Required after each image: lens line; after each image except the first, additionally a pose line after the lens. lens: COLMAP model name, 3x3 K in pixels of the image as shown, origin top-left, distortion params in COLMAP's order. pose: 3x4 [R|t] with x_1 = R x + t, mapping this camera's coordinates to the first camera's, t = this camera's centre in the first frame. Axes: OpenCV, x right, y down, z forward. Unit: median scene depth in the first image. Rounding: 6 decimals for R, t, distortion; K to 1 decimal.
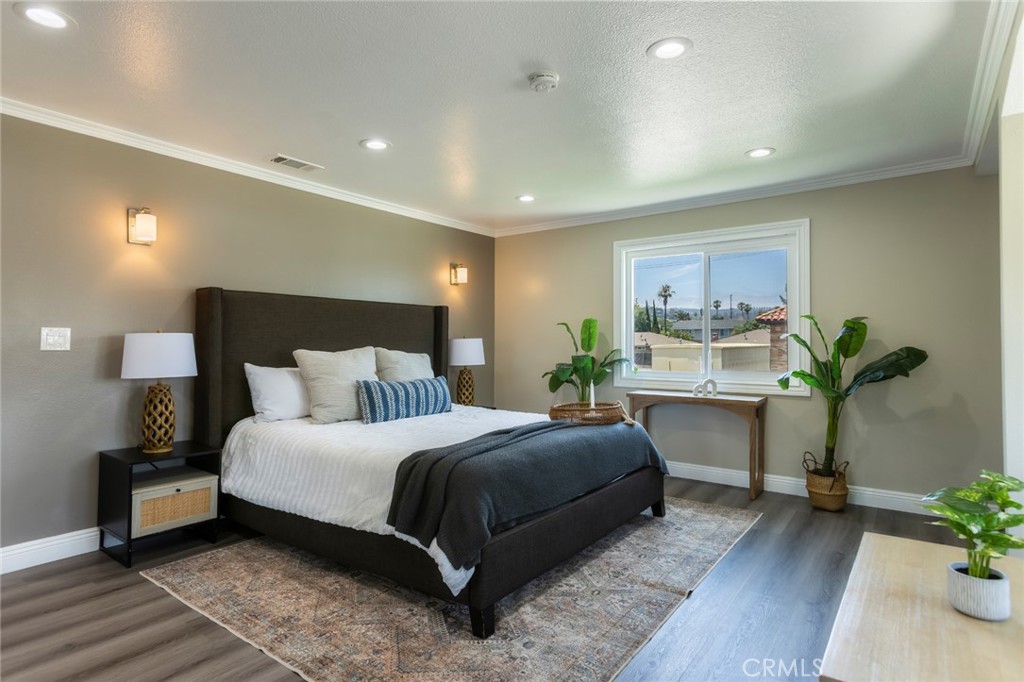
lens RADIAL K [[551.3, 0, 510.9], [0, 551.3, 337.3], [0, 0, 1]] dist [-0.010233, 0.005004]
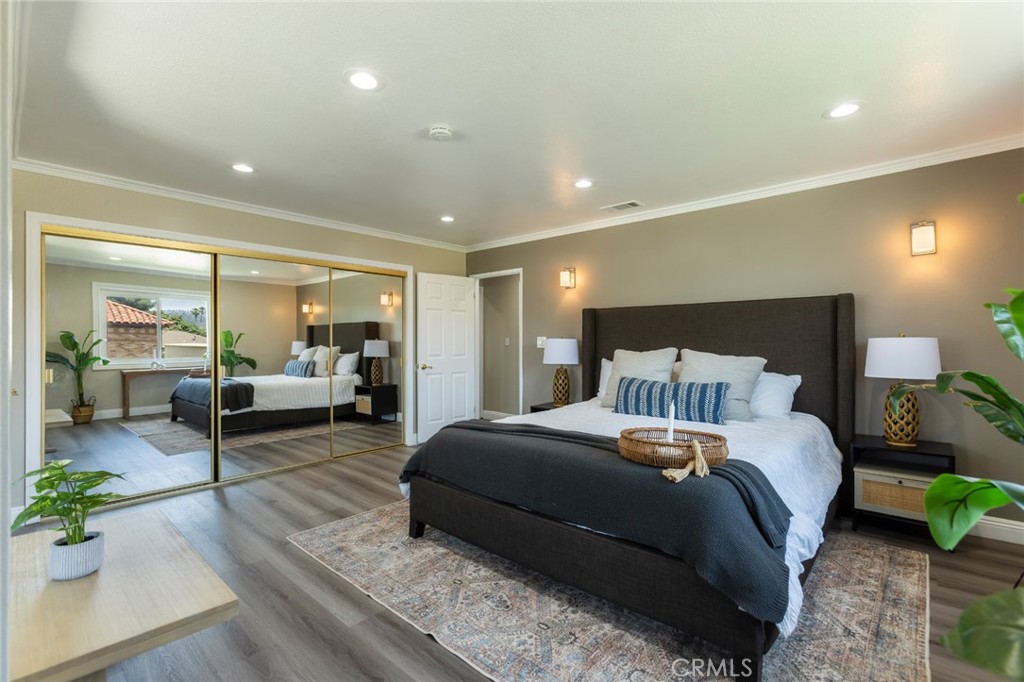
lens RADIAL K [[462.0, 0, 510.3], [0, 462.0, 342.5], [0, 0, 1]] dist [-0.015842, 0.007969]
pose [[-0.104634, 0.000332, -0.994511, 0.847340], [0.014170, 0.999899, -0.001157, 0.004220], [0.994410, -0.014214, -0.104629, 0.991002]]
